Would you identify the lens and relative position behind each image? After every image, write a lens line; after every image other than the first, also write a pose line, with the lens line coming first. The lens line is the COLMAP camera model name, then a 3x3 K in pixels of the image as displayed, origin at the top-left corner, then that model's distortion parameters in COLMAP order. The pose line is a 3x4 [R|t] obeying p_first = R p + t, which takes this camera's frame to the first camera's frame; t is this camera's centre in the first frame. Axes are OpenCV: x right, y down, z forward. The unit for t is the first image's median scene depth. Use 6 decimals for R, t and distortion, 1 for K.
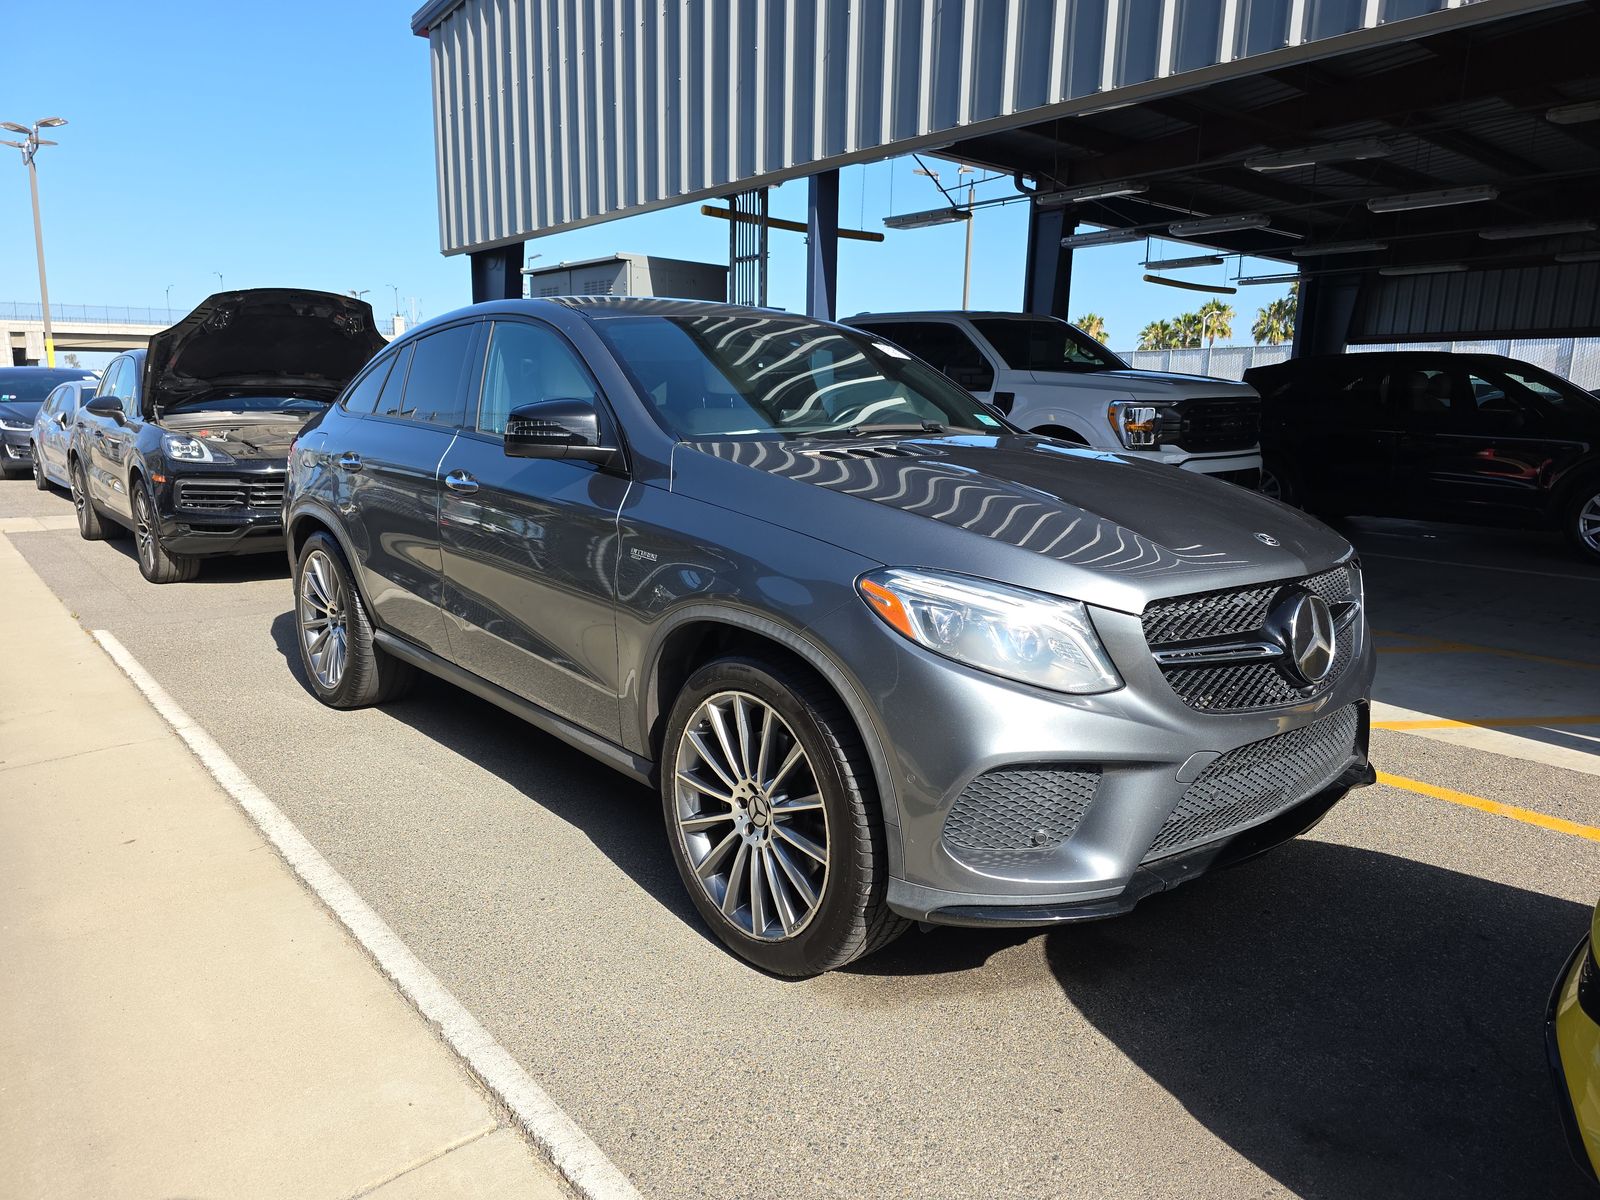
lens RADIAL K [[1065.2, 0, 802.0], [0, 1065.2, 627.7], [0, 0, 1]] dist [0.051191, -0.041875]
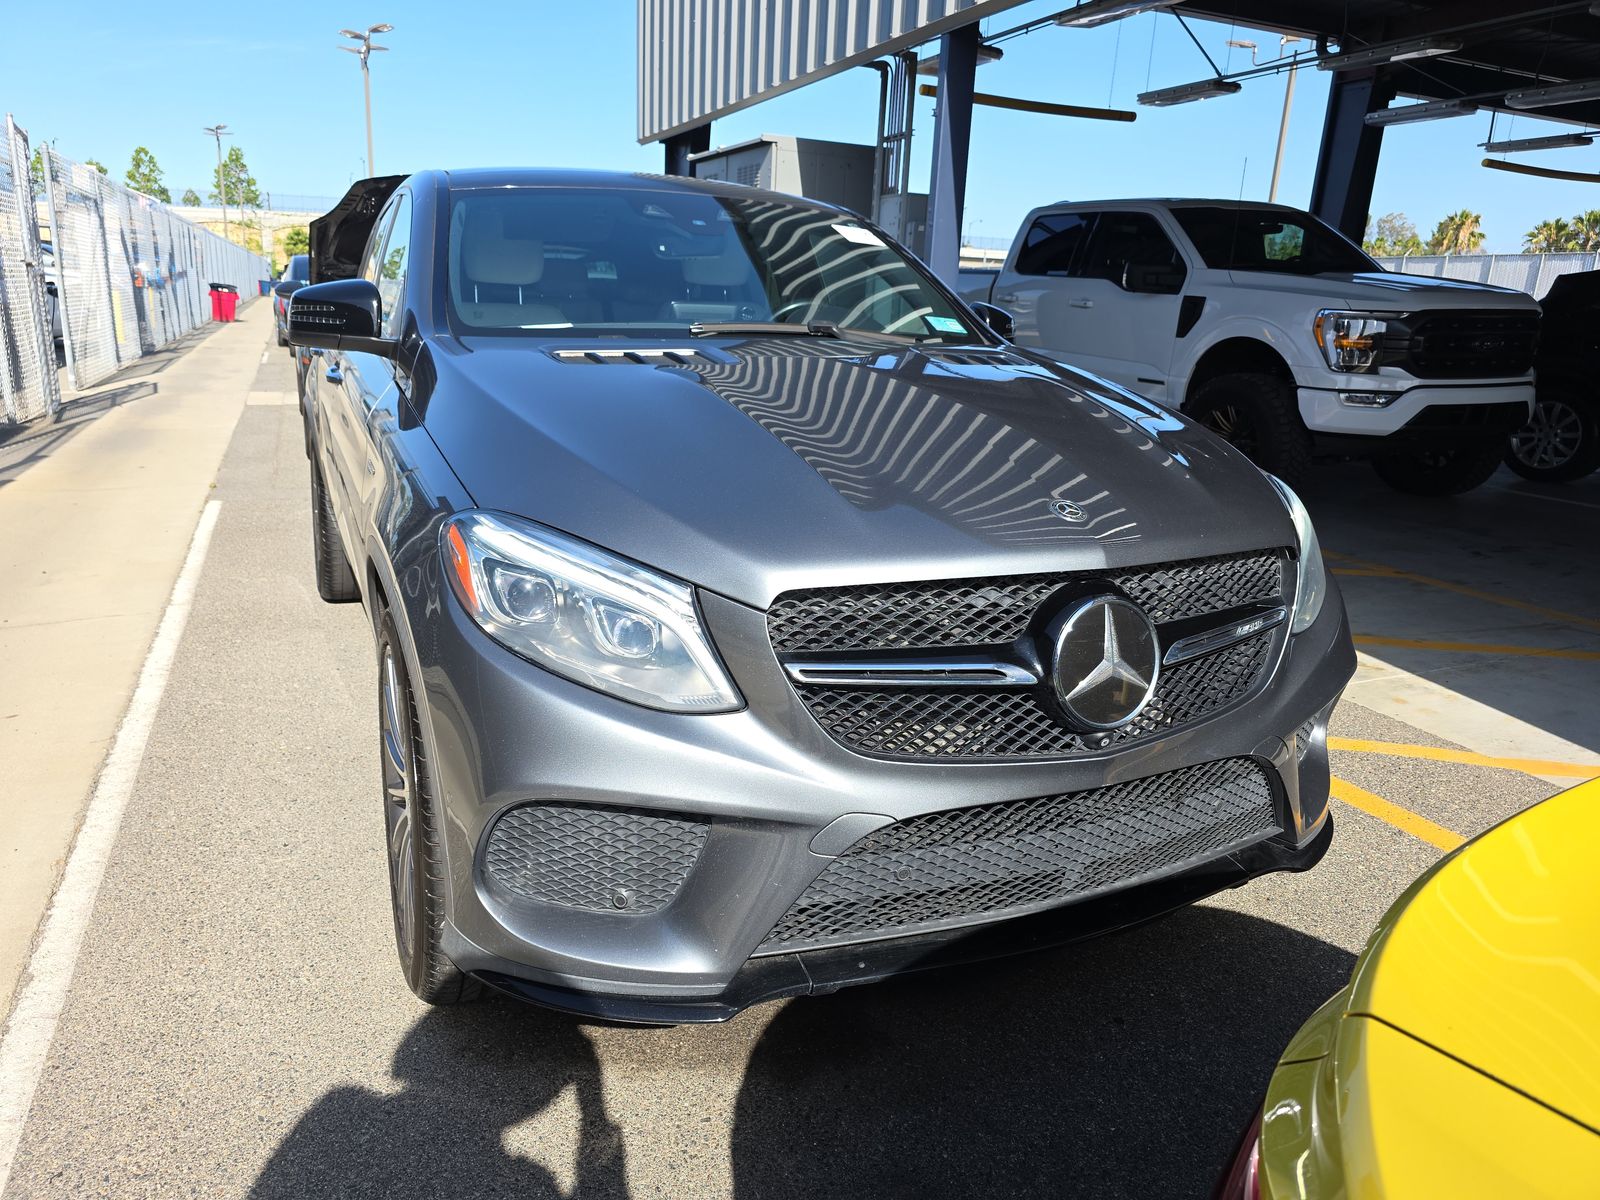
lens RADIAL K [[1063.3, 0, 800.0], [0, 1063.3, 600.0], [0, 0, 1]] dist [0.045650, -0.037264]
pose [[0.958669, 0.100002, -0.266370, 0.141172], [-0.083184, 0.993804, 0.073719, -0.019114], [0.272091, -0.048514, 0.961048, 0.094572]]
